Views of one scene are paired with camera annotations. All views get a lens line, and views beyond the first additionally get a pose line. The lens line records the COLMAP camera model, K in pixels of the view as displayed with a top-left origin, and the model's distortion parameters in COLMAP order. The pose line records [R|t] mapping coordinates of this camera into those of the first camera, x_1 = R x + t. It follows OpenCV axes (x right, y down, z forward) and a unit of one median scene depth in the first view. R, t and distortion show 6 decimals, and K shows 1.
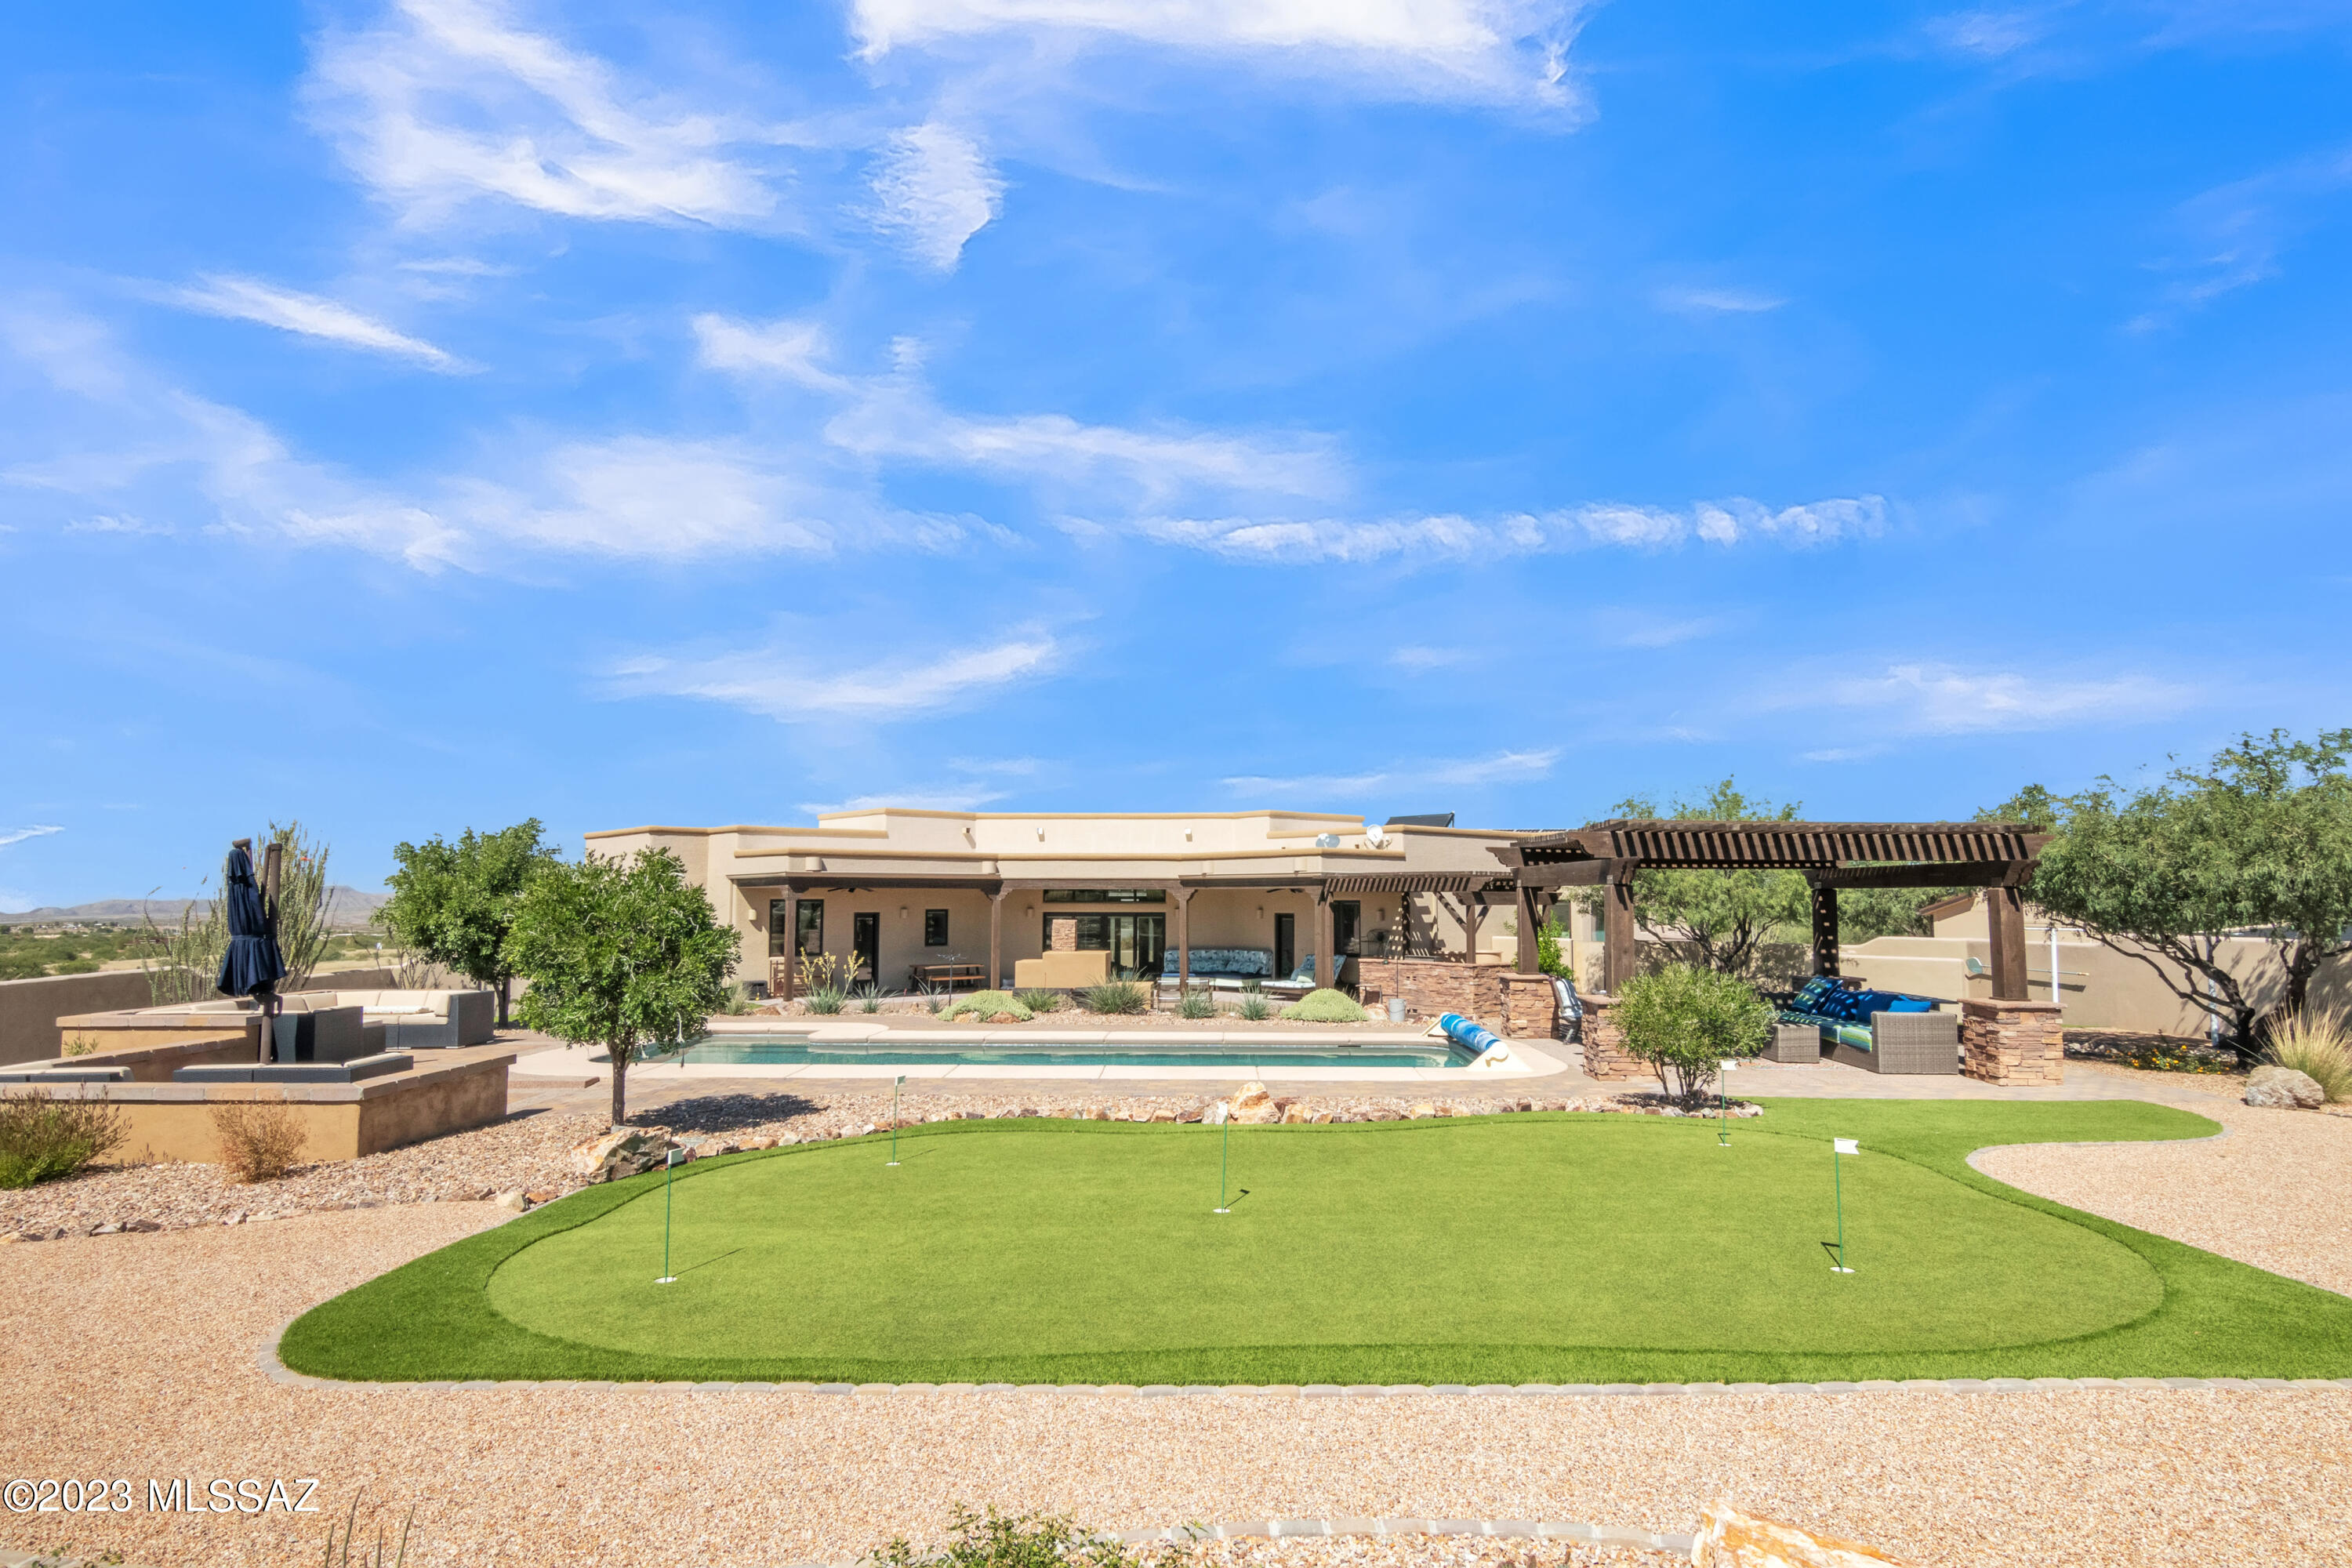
lens RADIAL K [[1303.1, 0, 1176.0], [0, 1303.1, 784.0], [0, 0, 1]] dist [-0.000896, -0.000263]
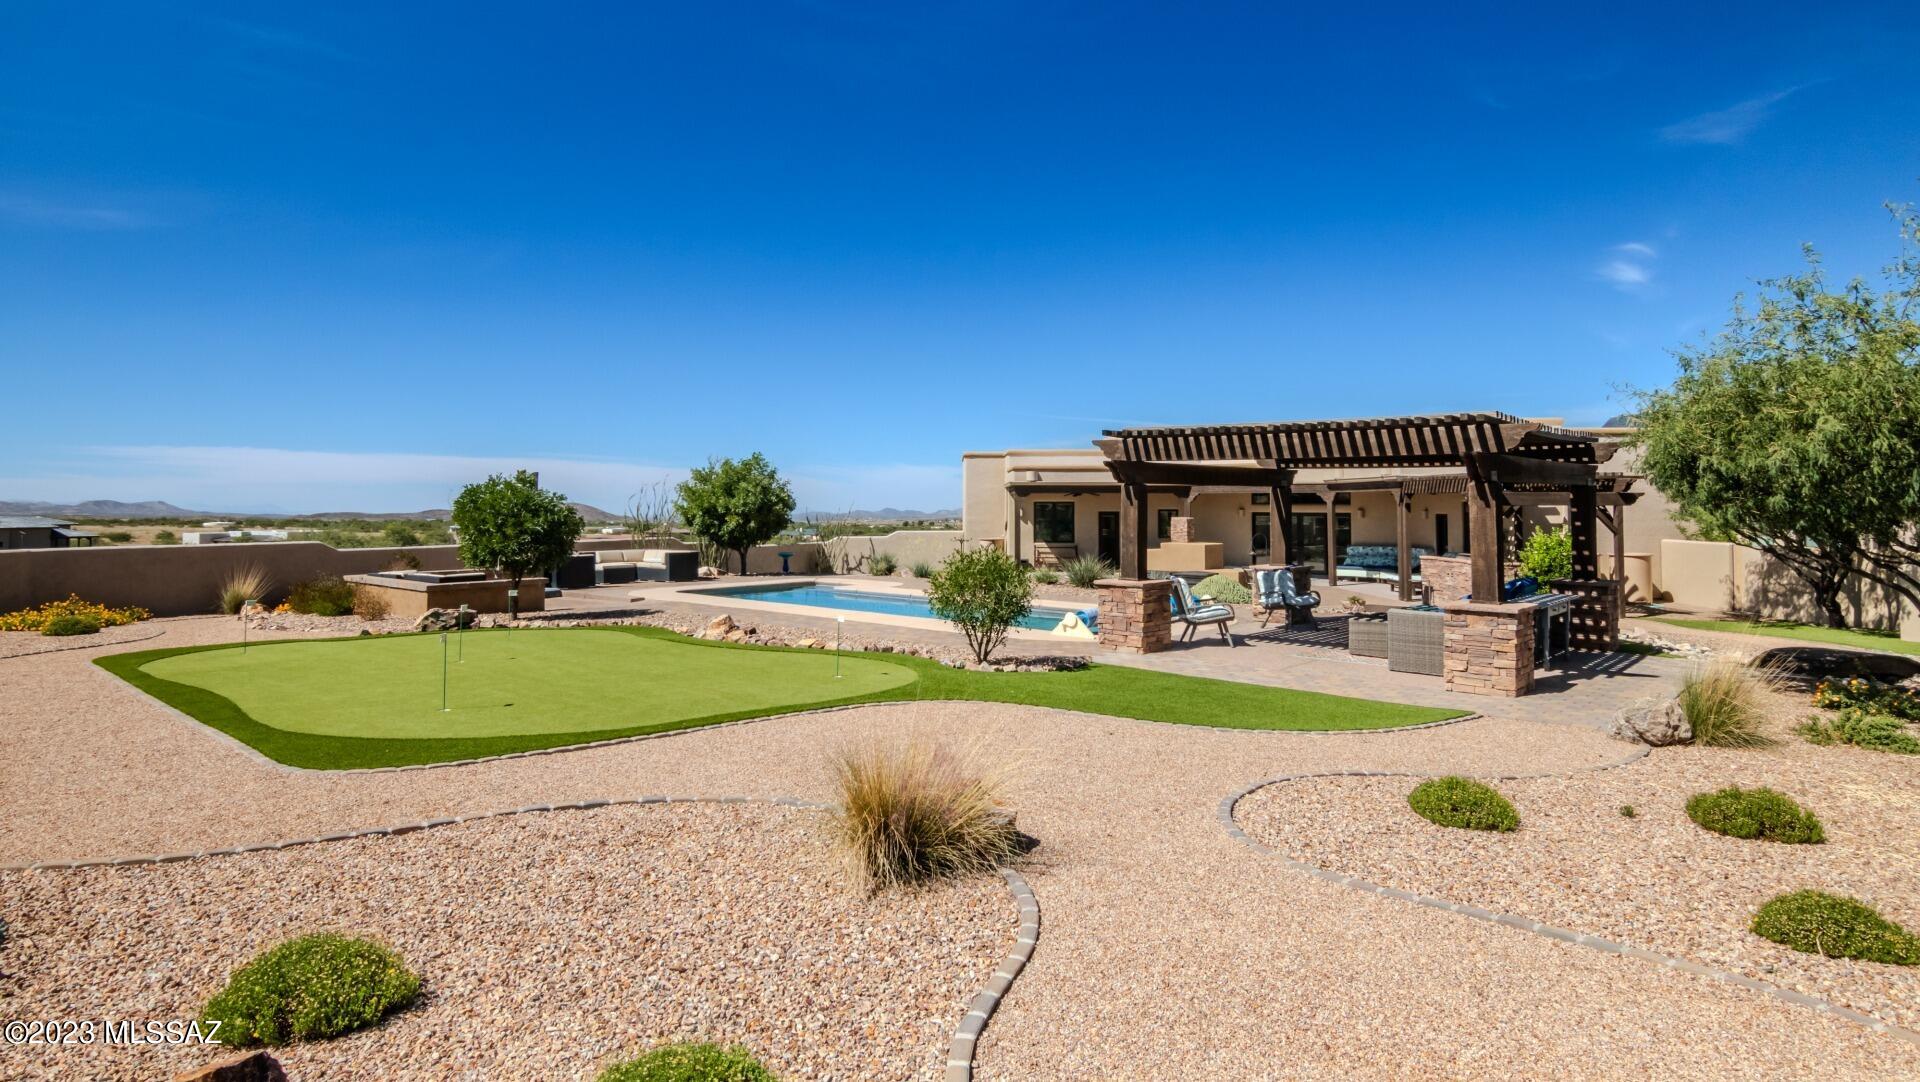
lens RADIAL K [[1060.5, 0, 960.0], [0, 1060.5, 541.0], [0, 0, 1]] dist [0.000762, 0.000063]
pose [[0.761752, 0.023621, -0.647438, 0.663869], [0.055161, 0.993342, 0.101141, 0.018660], [0.645516, -0.112758, 0.755377, 0.147158]]
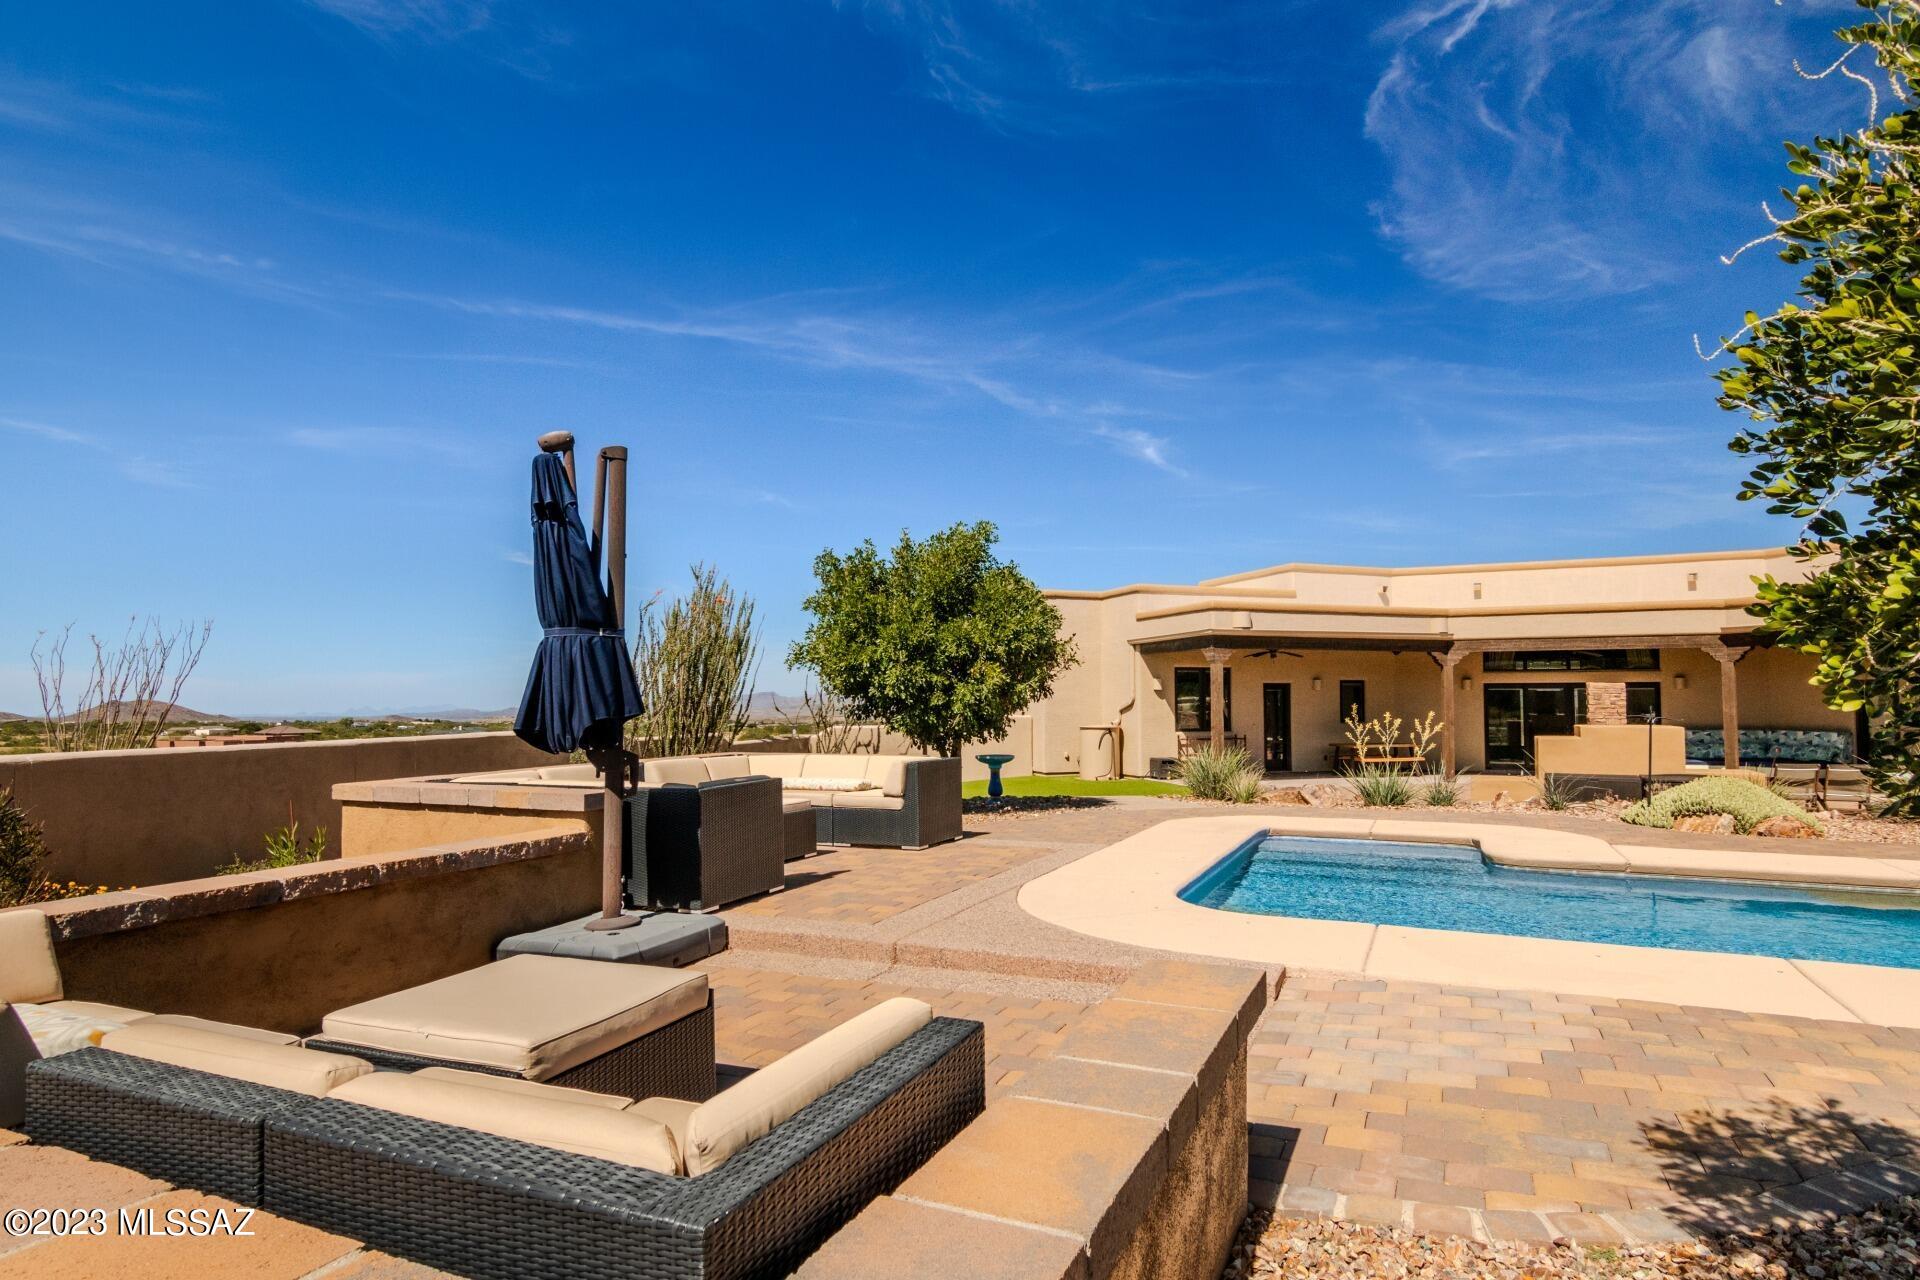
lens RADIAL K [[1063.8, 0, 960.0], [0, 1063.8, 640.0], [0, 0, 1]] dist [-0.000896, -0.000263]
pose [[0.923864, -0.023577, -0.381994, -0.302746], [0.035943, 0.999034, 0.025268, 0.082353], [0.381030, -0.037075, 0.923819, 0.488473]]
